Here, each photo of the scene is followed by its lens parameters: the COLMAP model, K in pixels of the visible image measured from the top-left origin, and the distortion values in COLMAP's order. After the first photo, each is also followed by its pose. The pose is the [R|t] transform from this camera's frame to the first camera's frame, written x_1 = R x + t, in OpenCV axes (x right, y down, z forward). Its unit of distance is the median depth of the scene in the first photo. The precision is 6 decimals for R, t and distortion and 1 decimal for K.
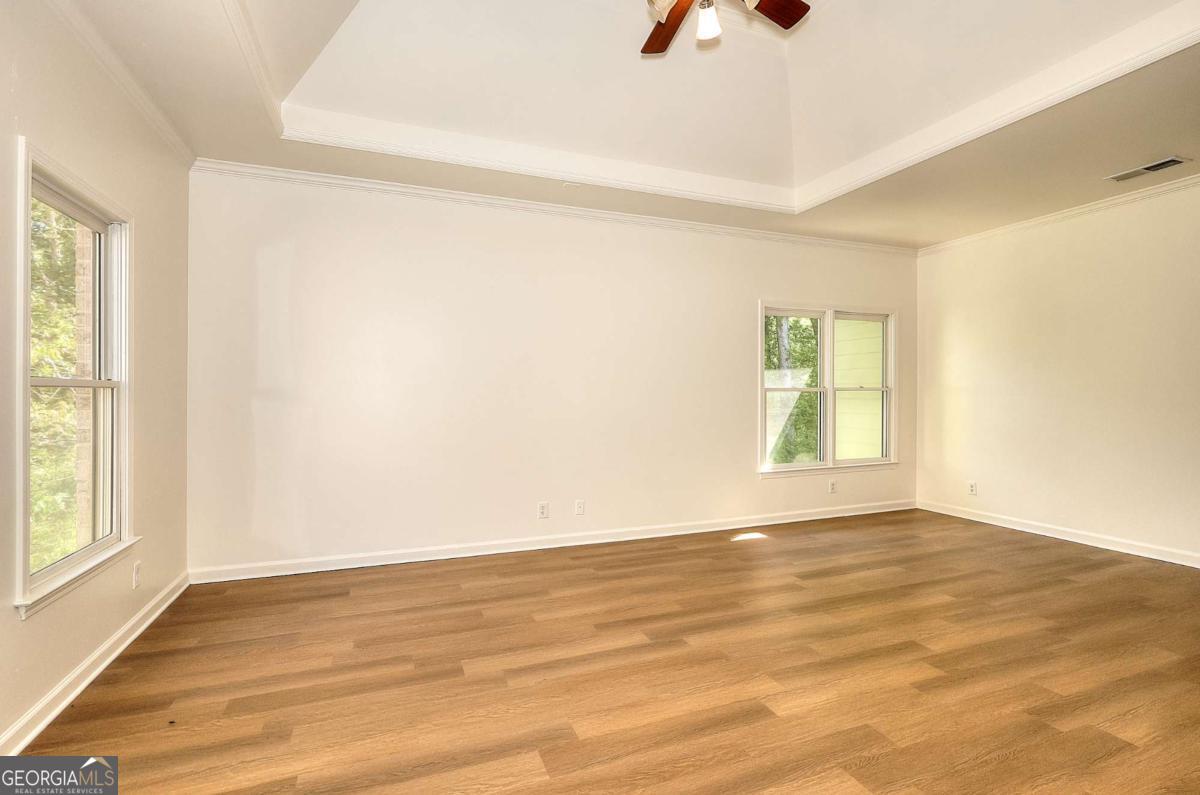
lens RADIAL K [[554.3, 0, 595.7], [0, 554.3, 394.4], [0, 0, 1]] dist [-0.001498, -0.000450]
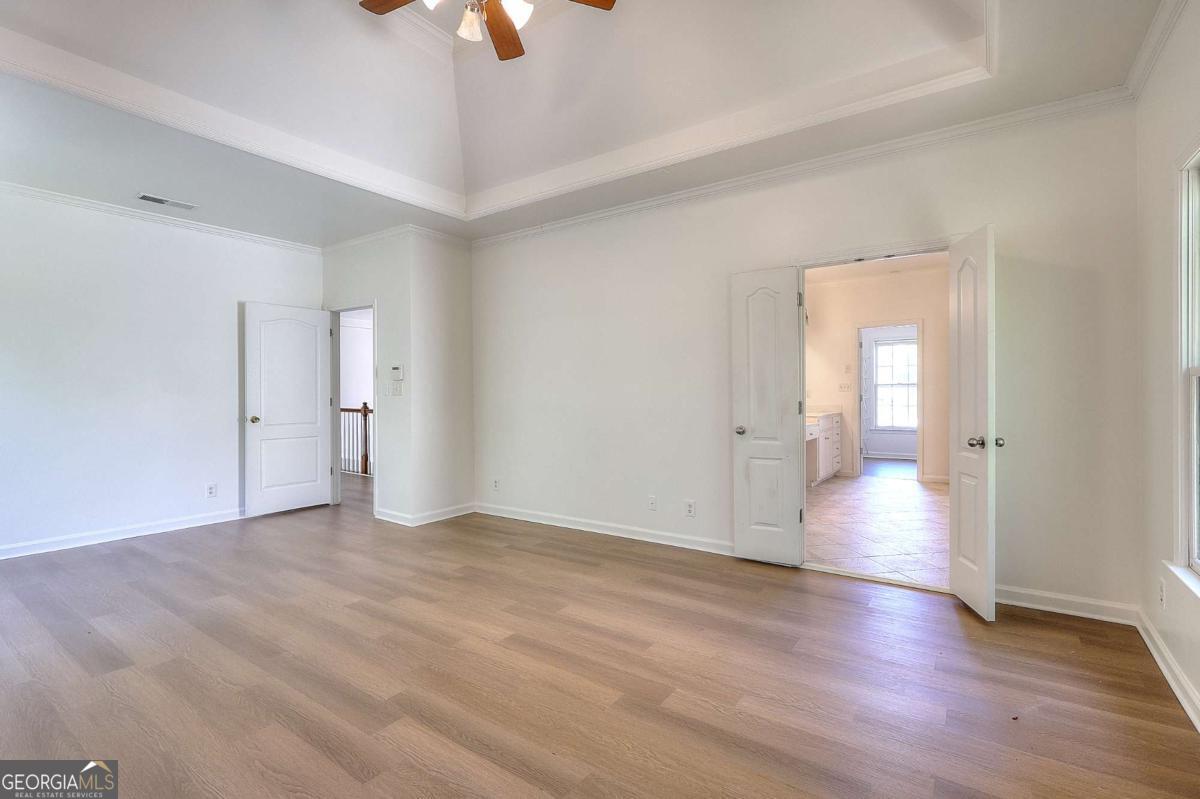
lens RADIAL K [[554.3, 0, 598.4], [0, 554.3, 397.1], [0, 0, 1]] dist [-0.001498, -0.000450]
pose [[-0.548754, -0.004231, 0.835973, -0.662302], [0.006910, 0.999930, 0.009597, 0.005636], [-0.835955, 0.011043, -0.548687, 1.166207]]
